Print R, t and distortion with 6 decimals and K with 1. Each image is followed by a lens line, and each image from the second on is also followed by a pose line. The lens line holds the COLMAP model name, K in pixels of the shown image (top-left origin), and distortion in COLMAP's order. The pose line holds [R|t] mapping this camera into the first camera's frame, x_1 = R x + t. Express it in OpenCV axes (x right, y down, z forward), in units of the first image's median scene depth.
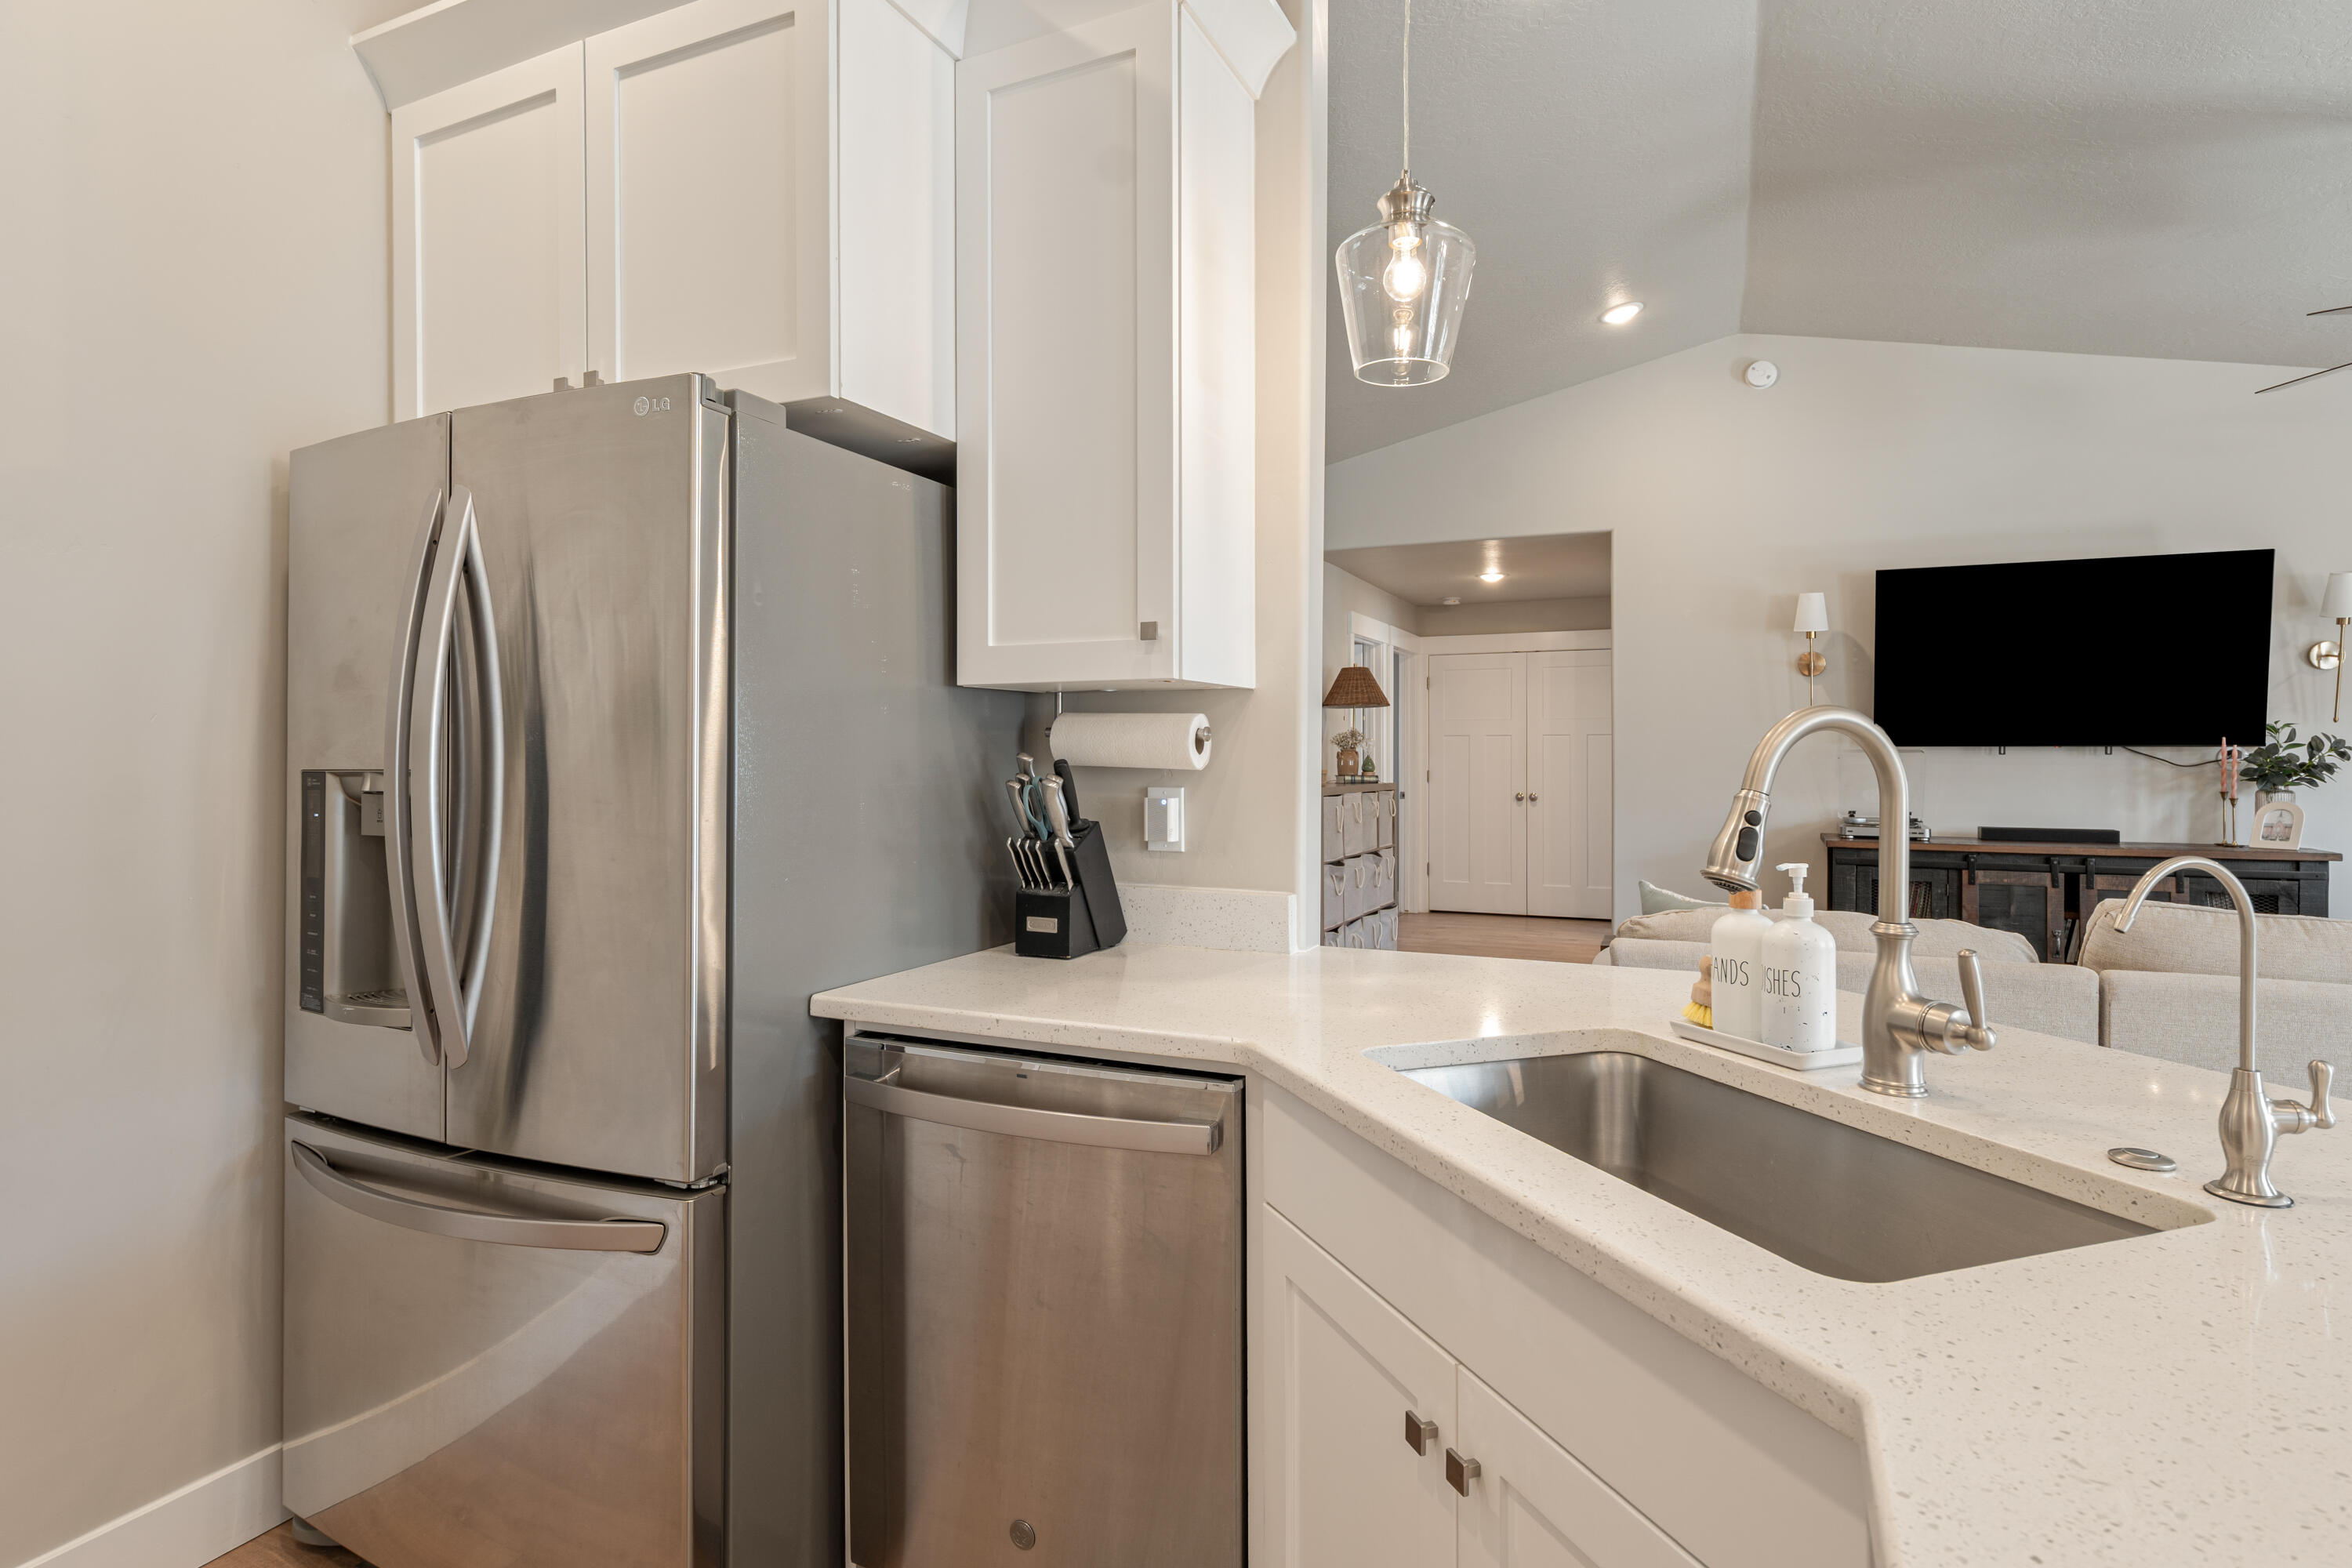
lens RADIAL K [[1200.8, 0, 1181.4], [0, 1200.8, 764.4], [0, 0, 1]] dist [0.006422, -0.000863]
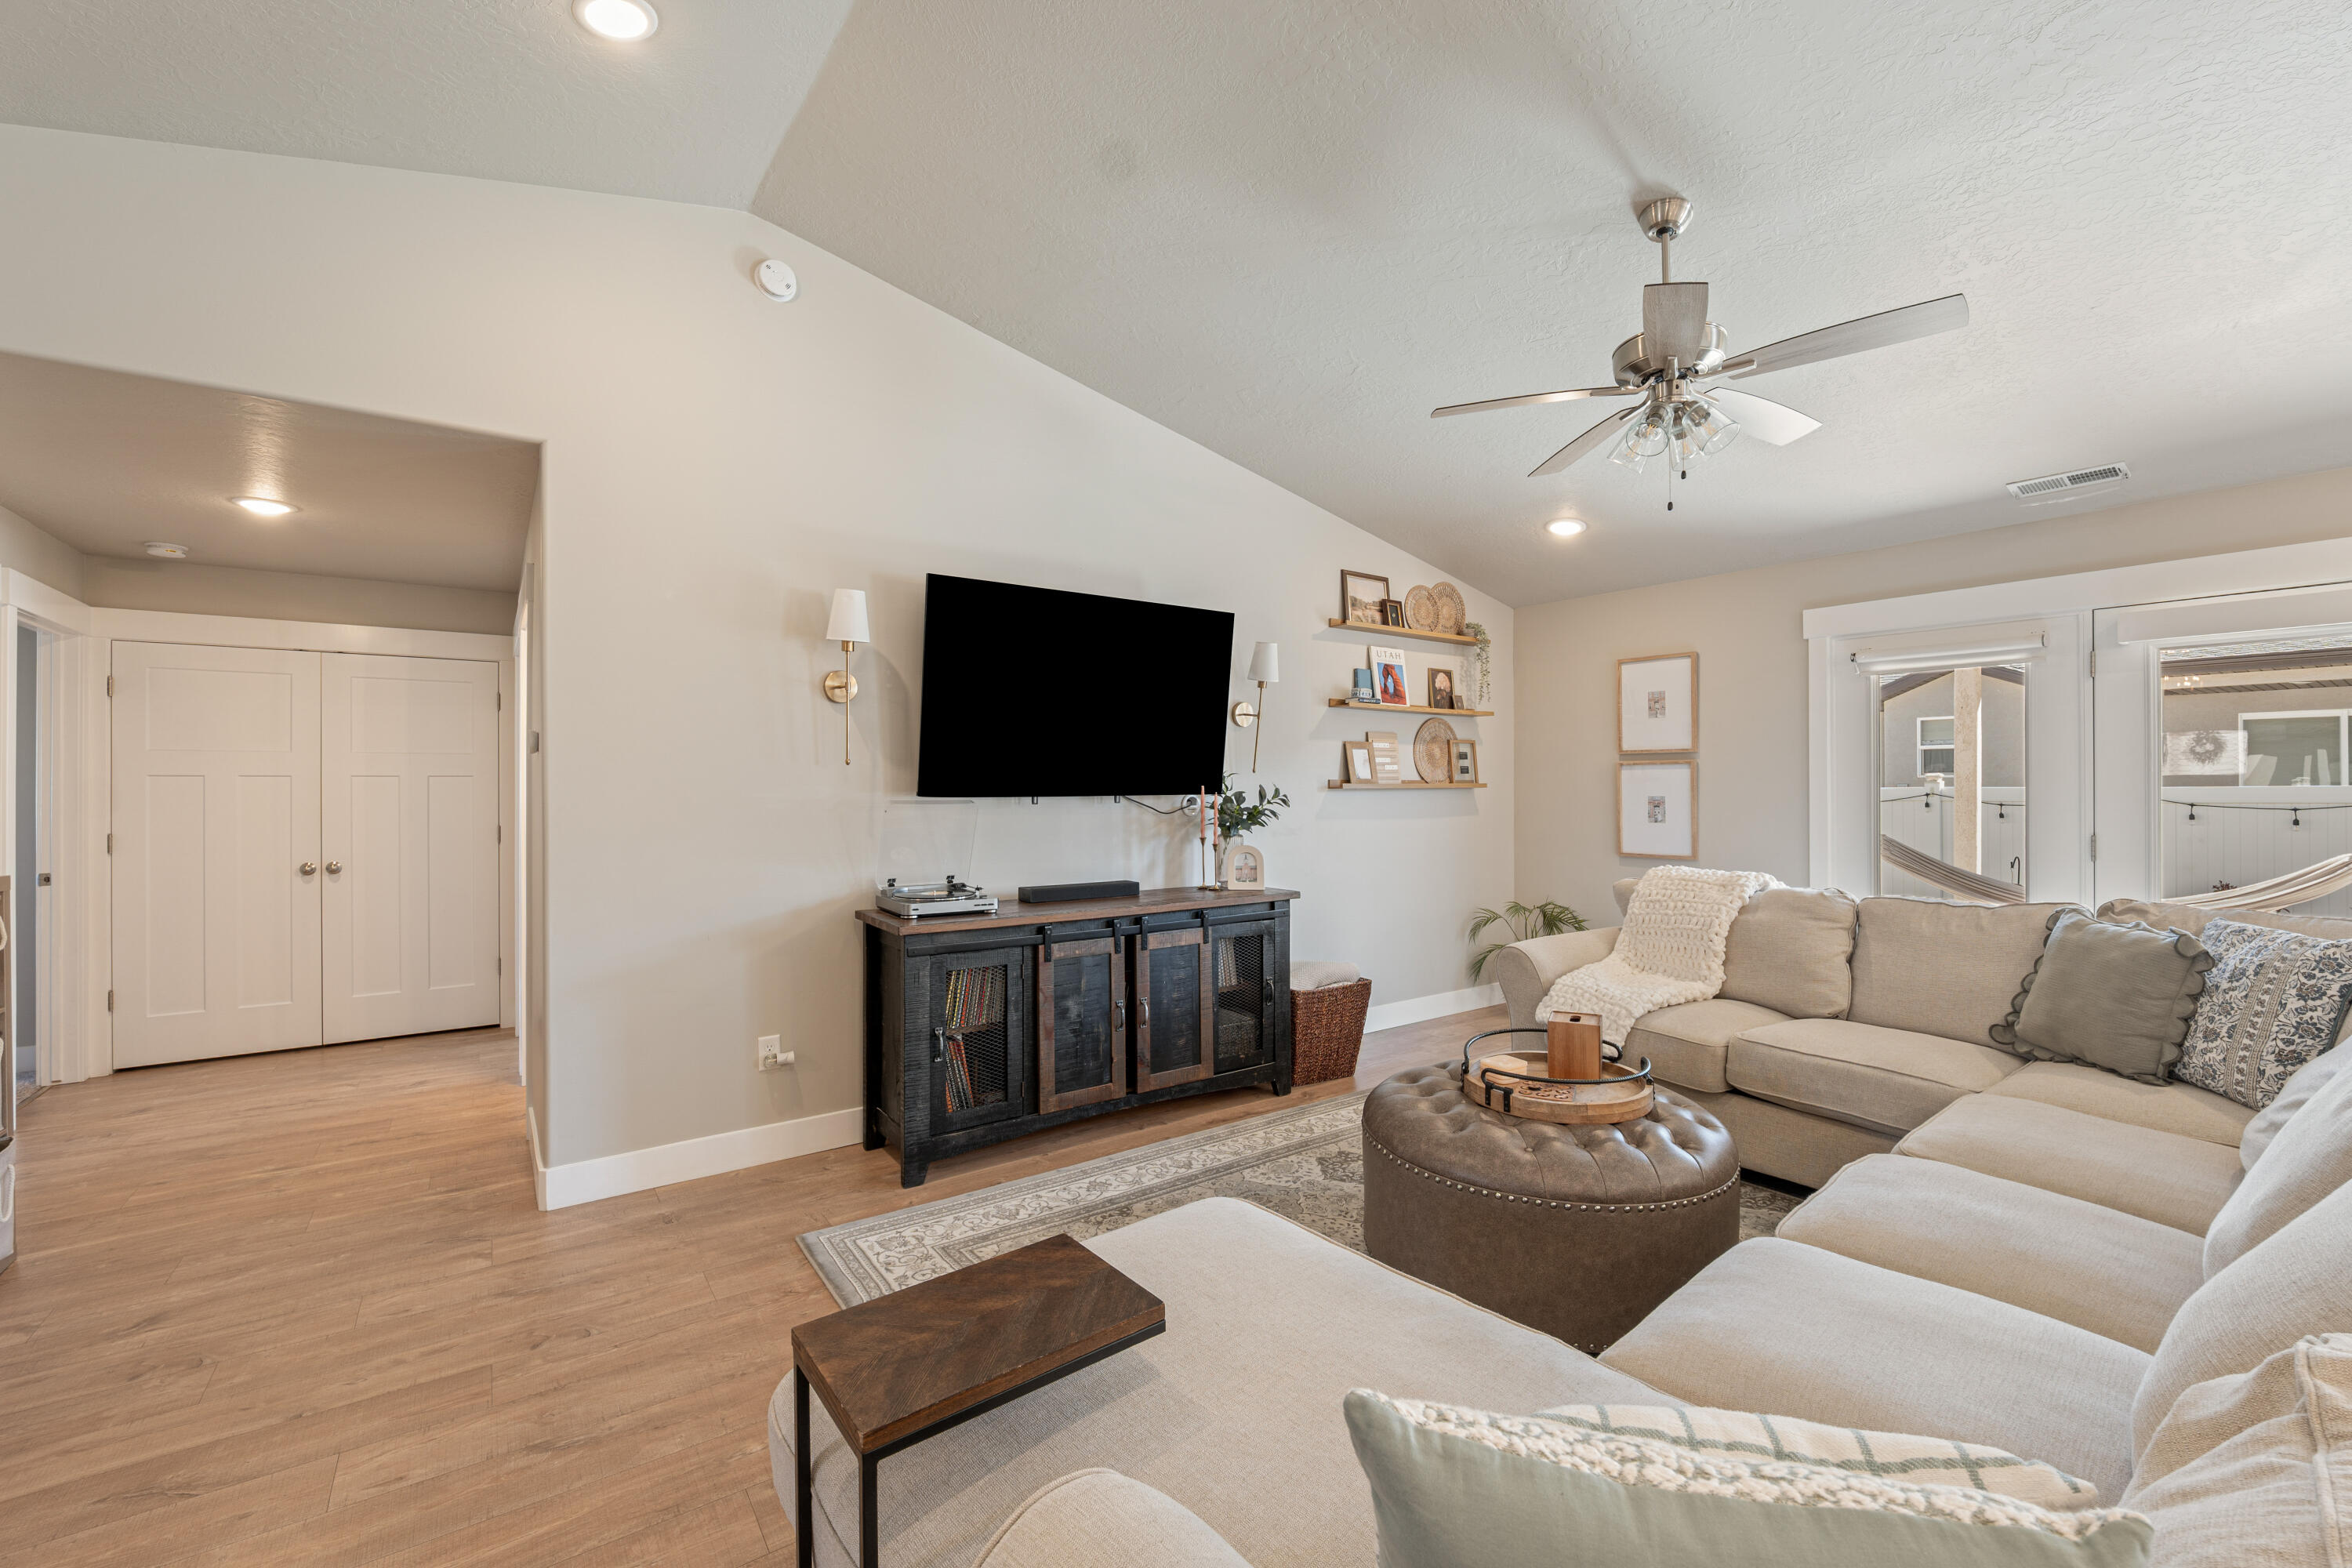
lens RADIAL K [[963.3, 0, 1170.6], [0, 963.3, 784.7], [0, 0, 1]] dist [-0.014893, 0.002486]
pose [[0.502353, 0.001246, 0.864662, 0.123149], [0.011575, 0.999900, -0.008166, -0.017184], [-0.864585, 0.014111, 0.502288, 0.602574]]
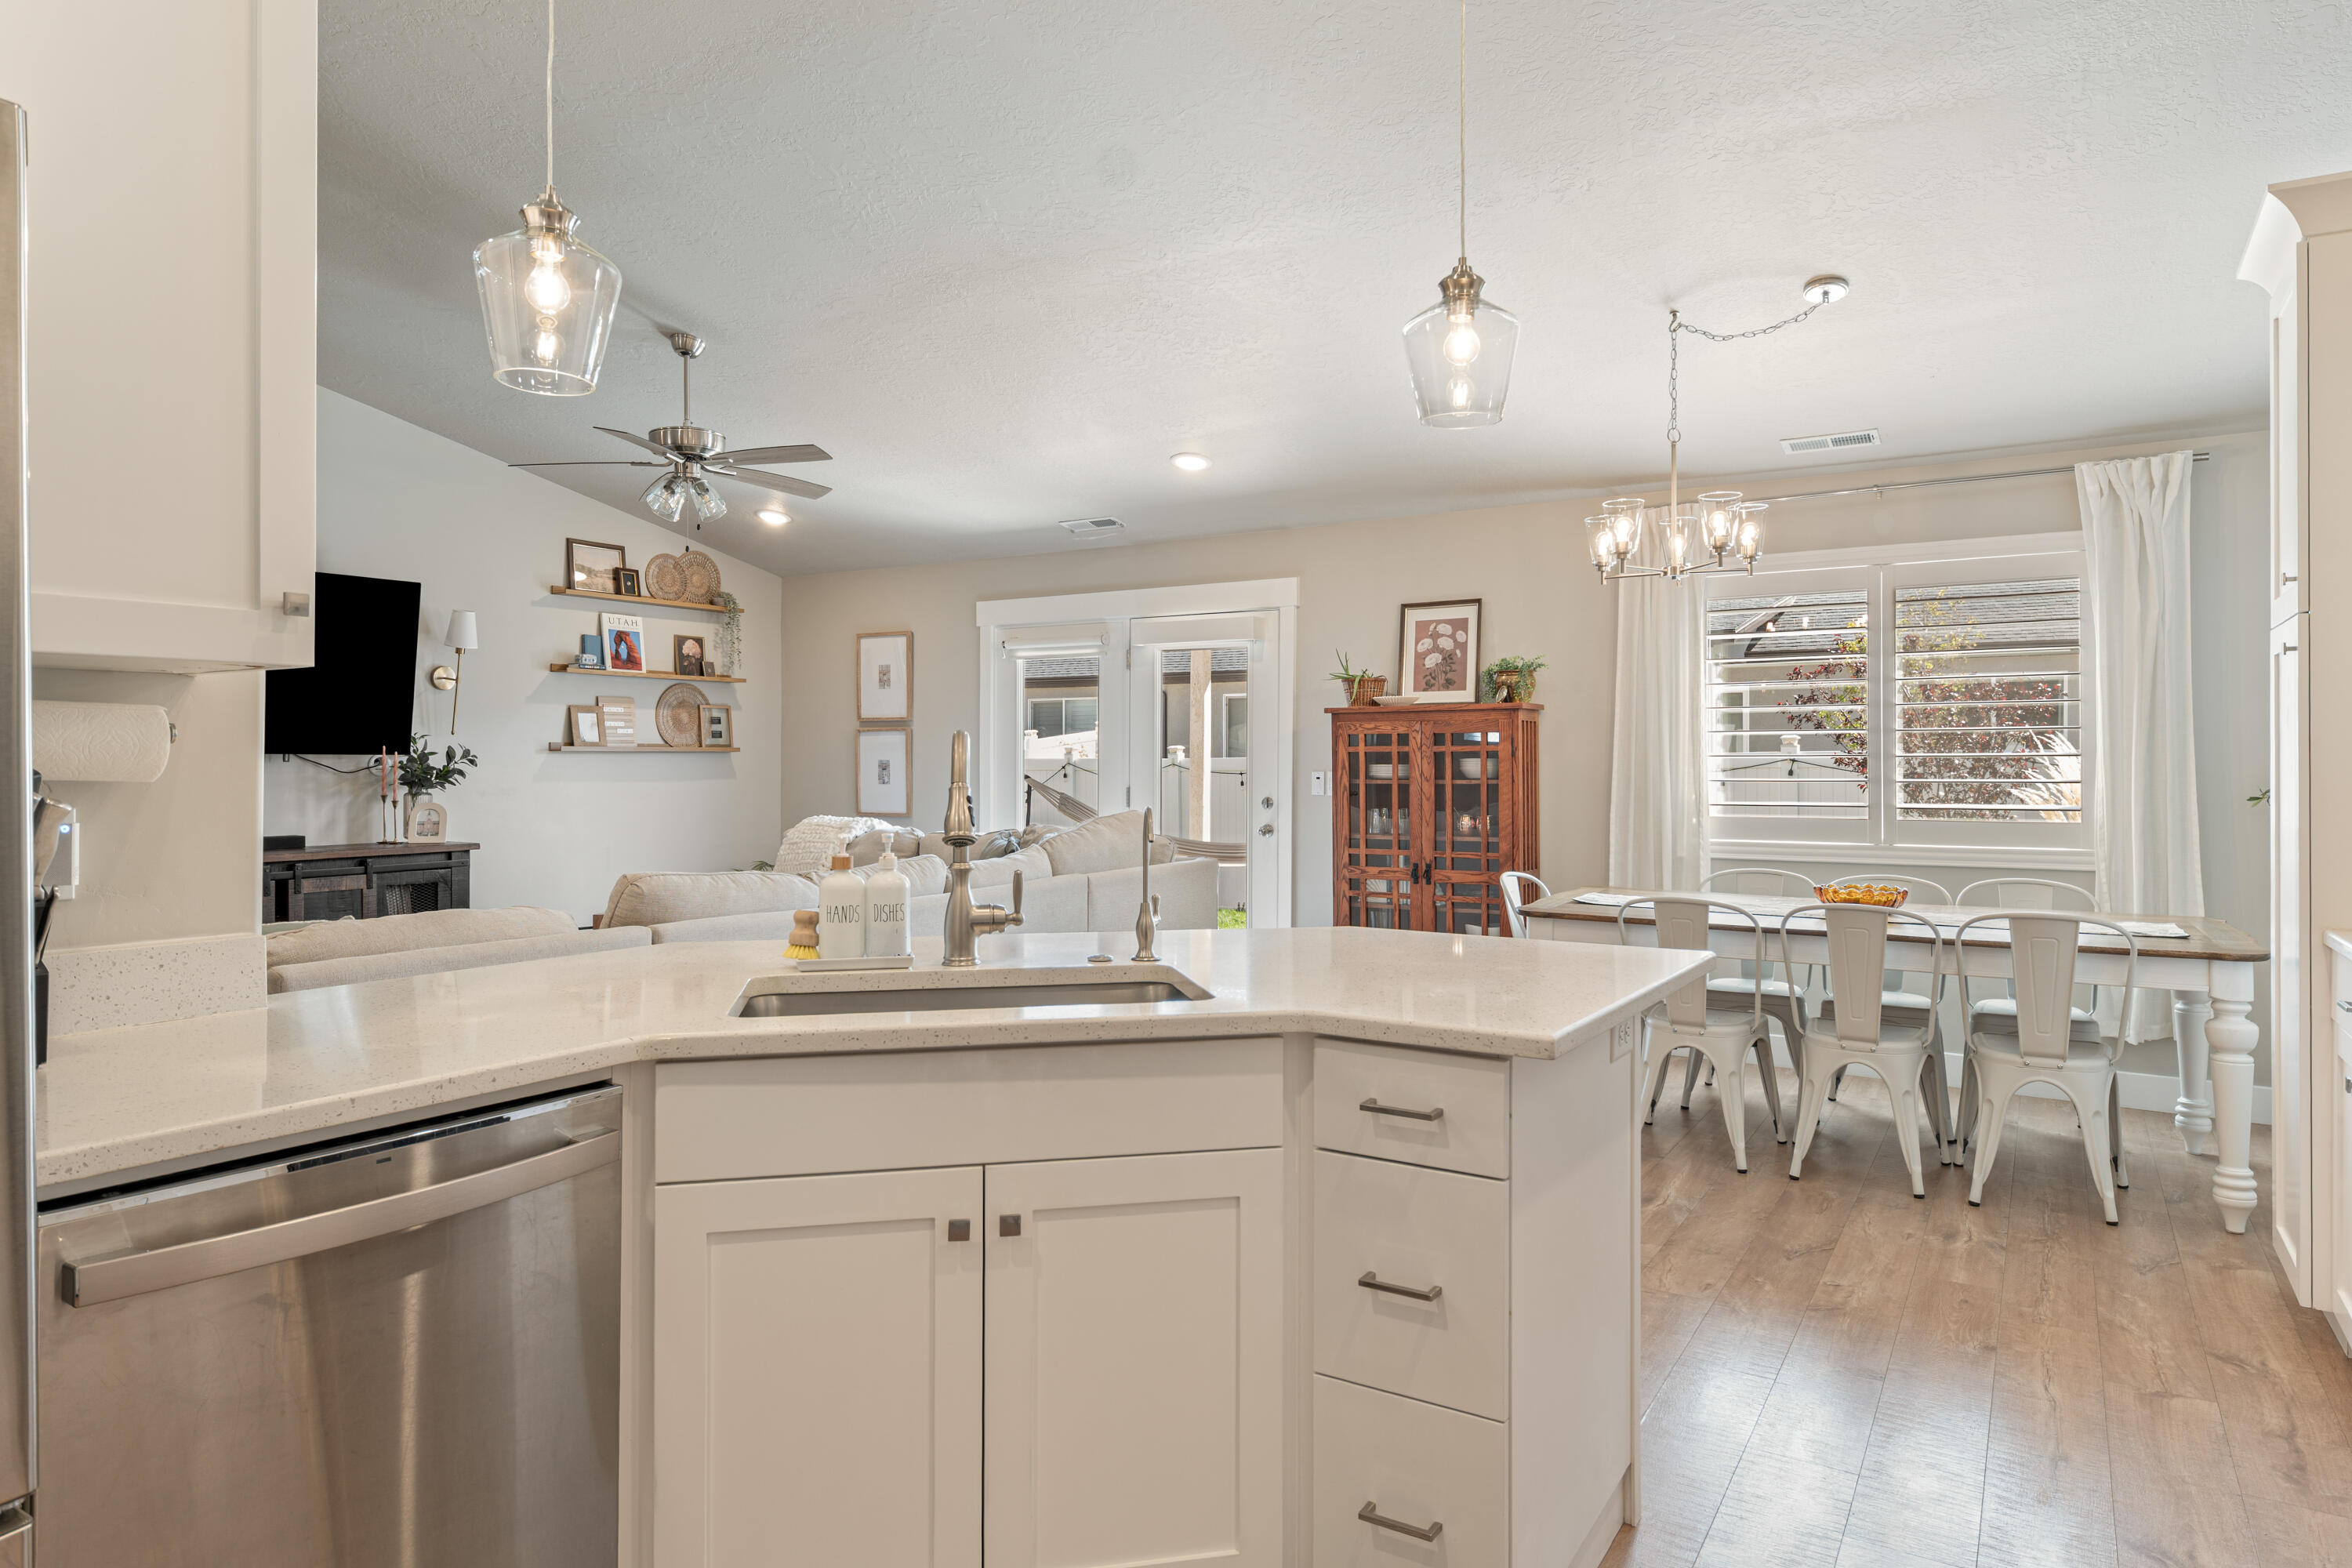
lens RADIAL K [[1381.4, 0, 1183.0], [0, 1381.4, 757.1], [0, 0, 1]] dist [-0.002569, 0.001840]
pose [[0.130632, 0.003015, 0.991426, -0.298611], [0.008901, 0.999952, -0.004214, -0.000589], [-0.991391, 0.009375, 0.130599, 0.105843]]
